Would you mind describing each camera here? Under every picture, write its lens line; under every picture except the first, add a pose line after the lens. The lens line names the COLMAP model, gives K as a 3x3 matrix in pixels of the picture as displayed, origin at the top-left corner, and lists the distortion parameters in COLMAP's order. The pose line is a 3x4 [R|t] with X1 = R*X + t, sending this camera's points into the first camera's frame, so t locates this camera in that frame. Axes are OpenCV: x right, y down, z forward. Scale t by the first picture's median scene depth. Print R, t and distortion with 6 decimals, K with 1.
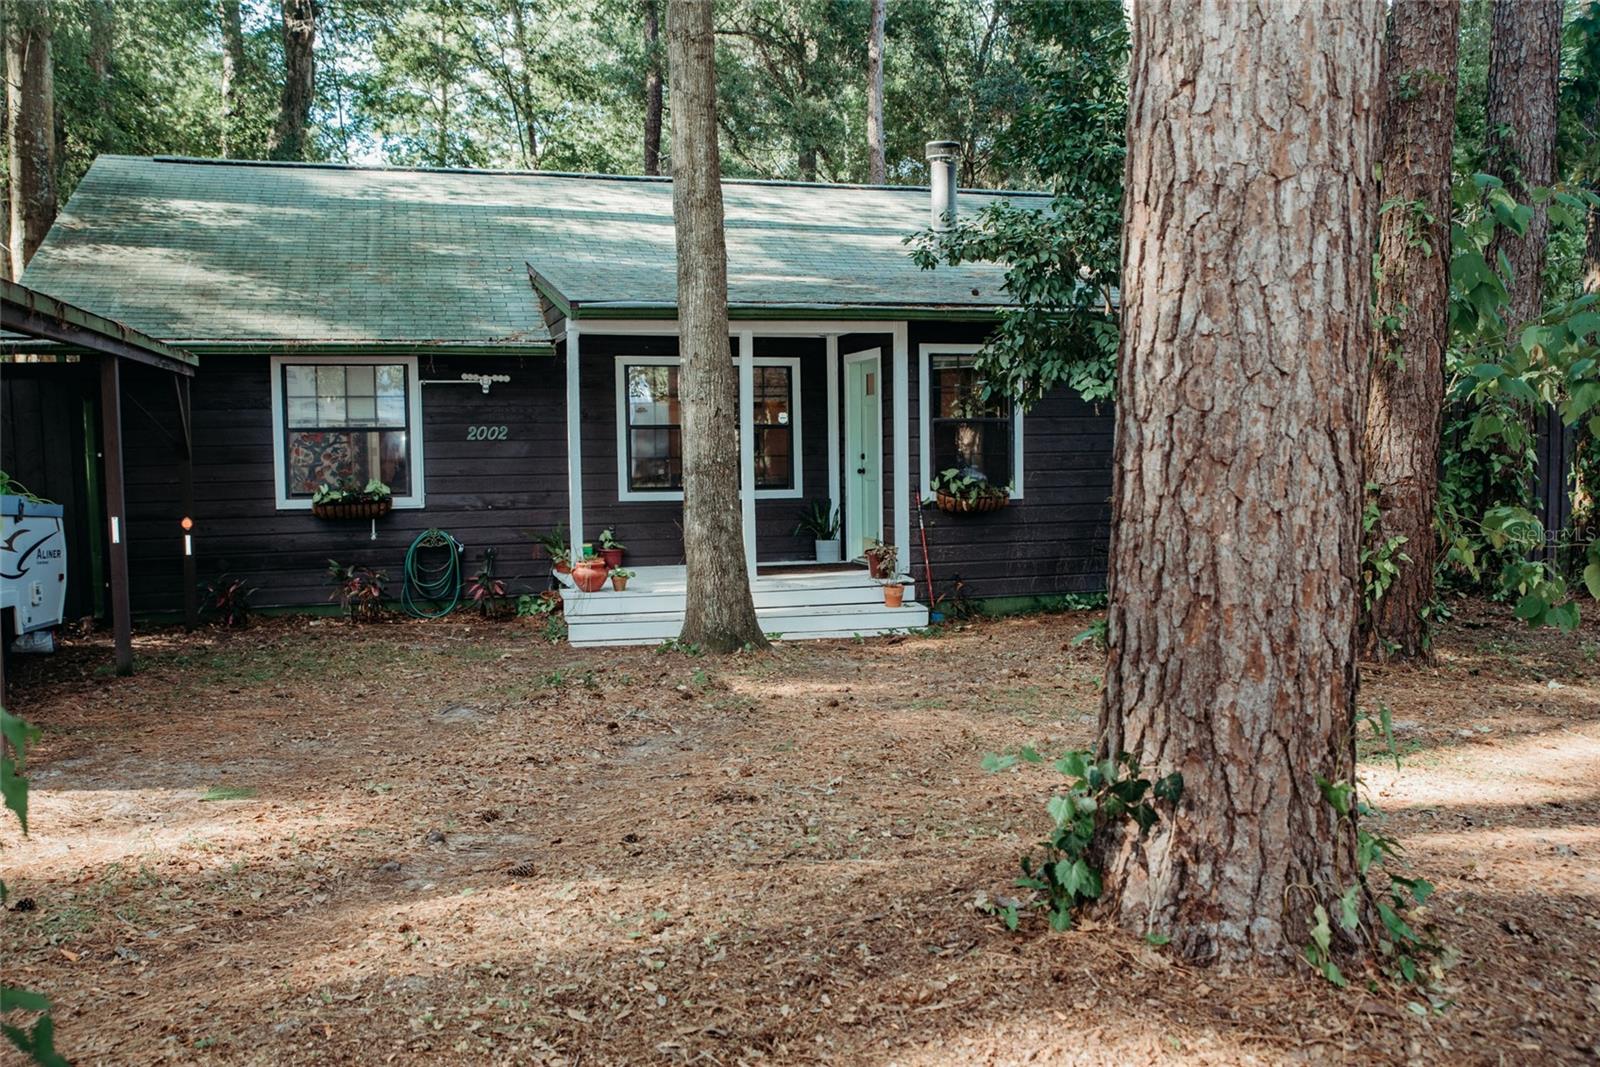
lens RADIAL K [[1345.9, 0, 800.0], [0, 1345.9, 533.5], [0, 0, 1]] dist [-0.091954, 0.118303]
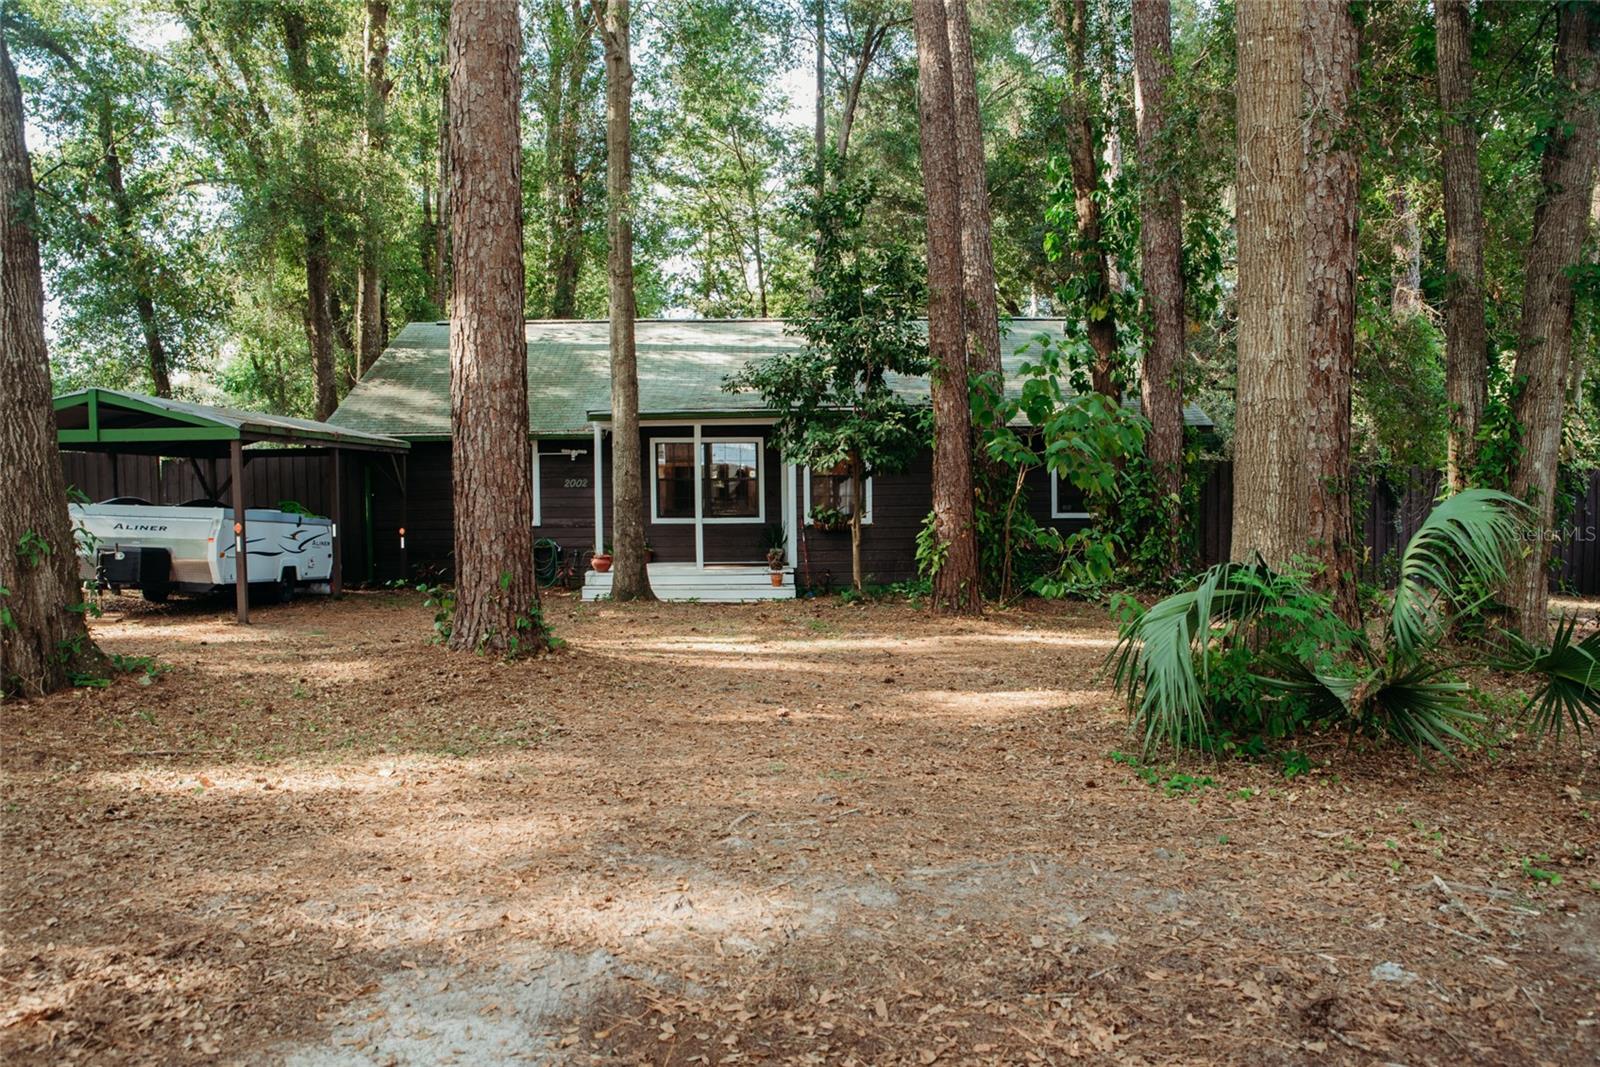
lens RADIAL K [[1117.4, 0, 802.3], [0, 1117.4, 539.8], [0, 0, 1]] dist [-0.132348, 0.094072]
pose [[0.968444, 0.013340, -0.248876, 0.432529], [-0.018697, 0.999641, -0.019173, 0.021587], [0.248531, 0.023221, 0.968346, -0.338668]]
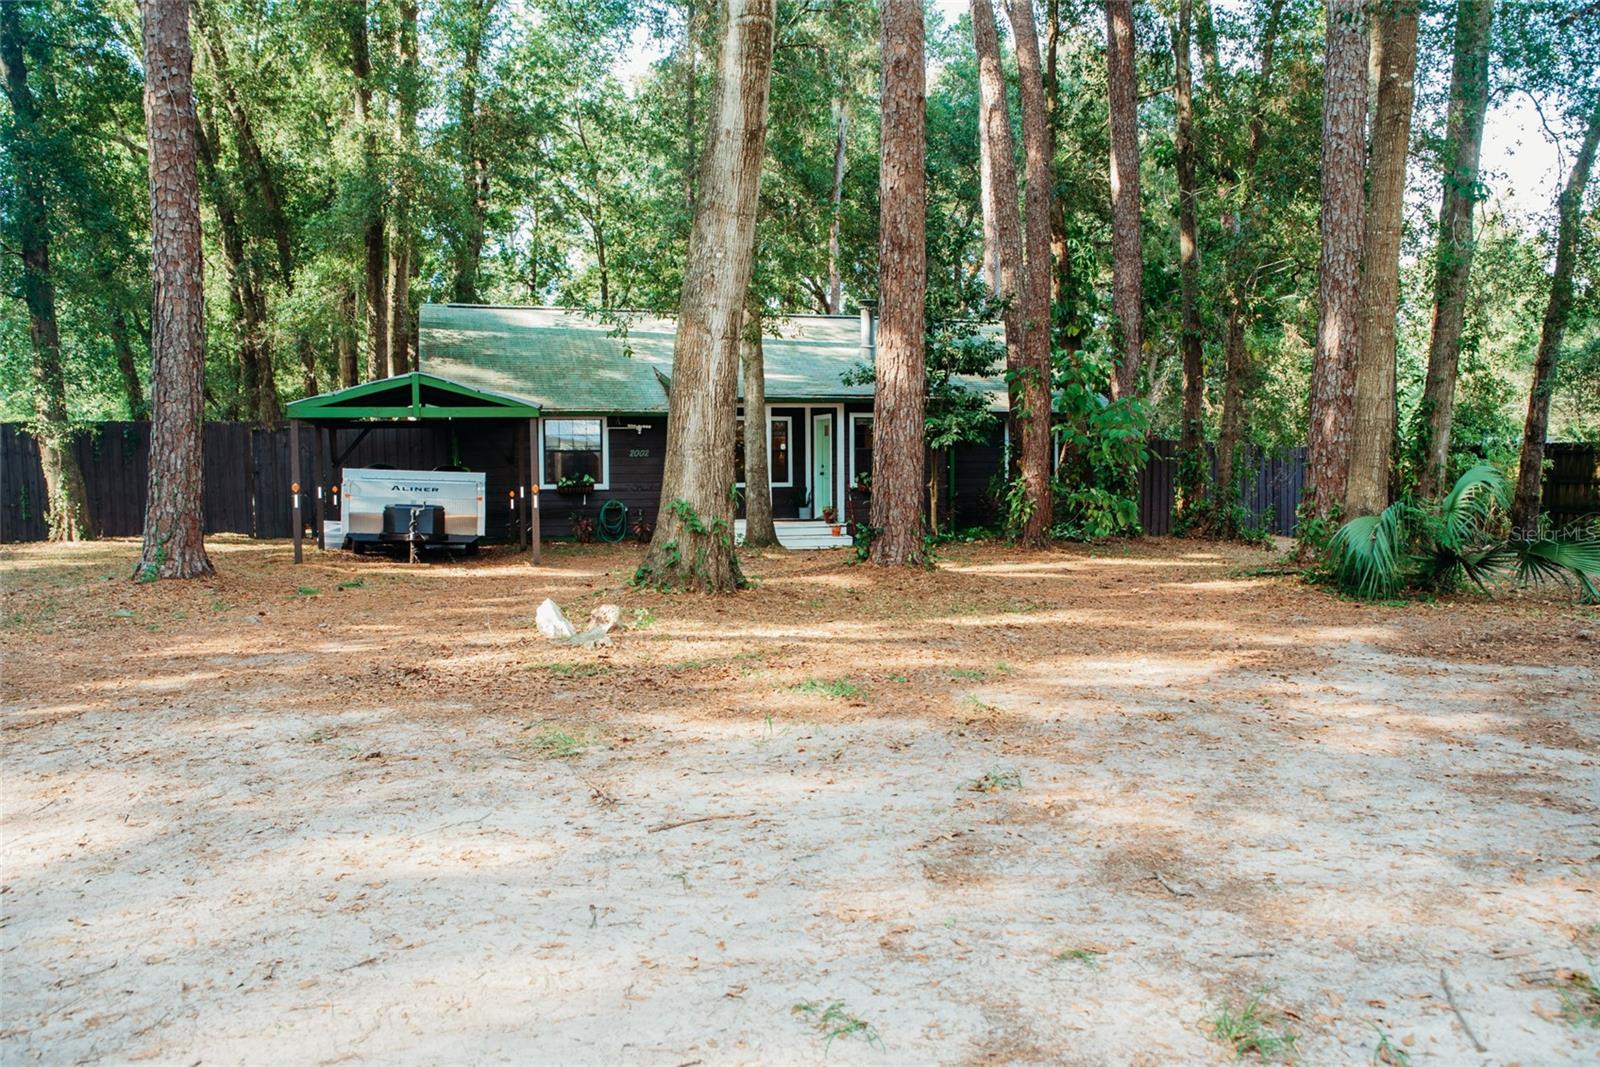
lens RADIAL K [[1137.4, 0, 799.8], [0, 1137.4, 537.0], [0, 0, 1]] dist [-0.131217, 0.097352]
pose [[0.999737, 0.006524, 0.021973, -0.026912], [-0.006571, 0.999976, 0.002077, 0.050181], [-0.021959, -0.002221, 0.999756, -0.775203]]
